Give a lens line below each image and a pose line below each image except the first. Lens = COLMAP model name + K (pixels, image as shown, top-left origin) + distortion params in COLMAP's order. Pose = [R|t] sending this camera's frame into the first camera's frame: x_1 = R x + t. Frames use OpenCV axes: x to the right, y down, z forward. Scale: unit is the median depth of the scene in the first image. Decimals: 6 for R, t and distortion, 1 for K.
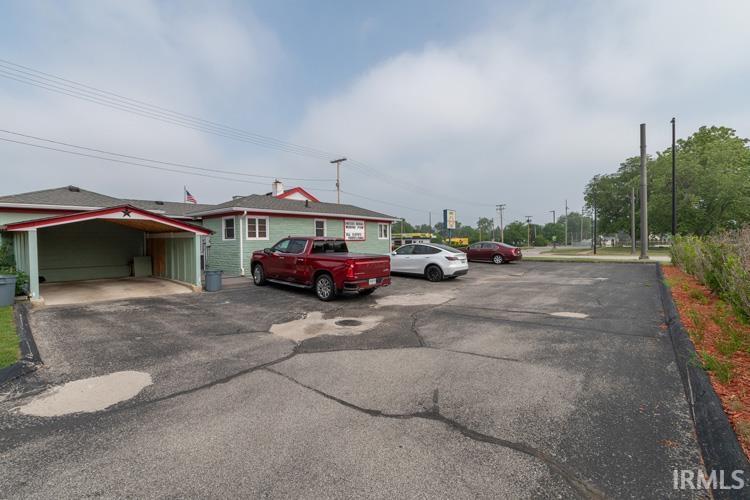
lens RADIAL K [[329.7, 0, 375.0], [0, 329.7, 250.0], [0, 0, 1]] dist [0.001687, -0.000234]
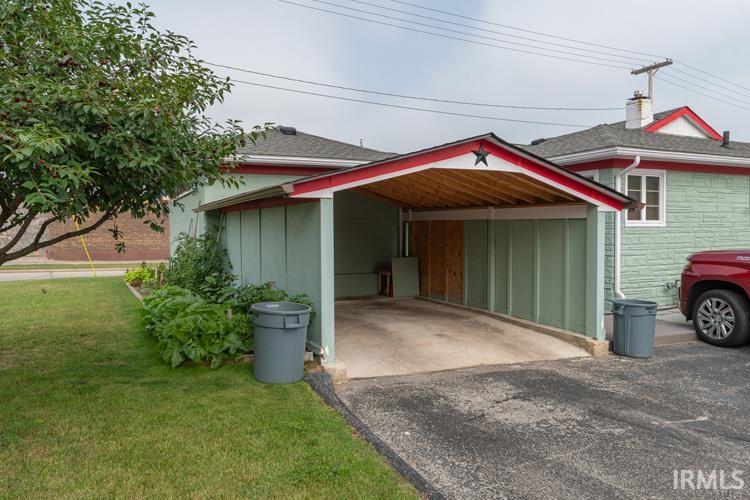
lens RADIAL K [[551.3, 0, 375.0], [0, 551.3, 250.0], [0, 0, 1]] dist [-0.007723, -0.001014]
pose [[0.908834, 0.027873, -0.416226, -0.365942], [-0.023562, 0.999602, 0.015492, -0.002700], [0.416492, -0.004272, 0.909129, 0.207667]]
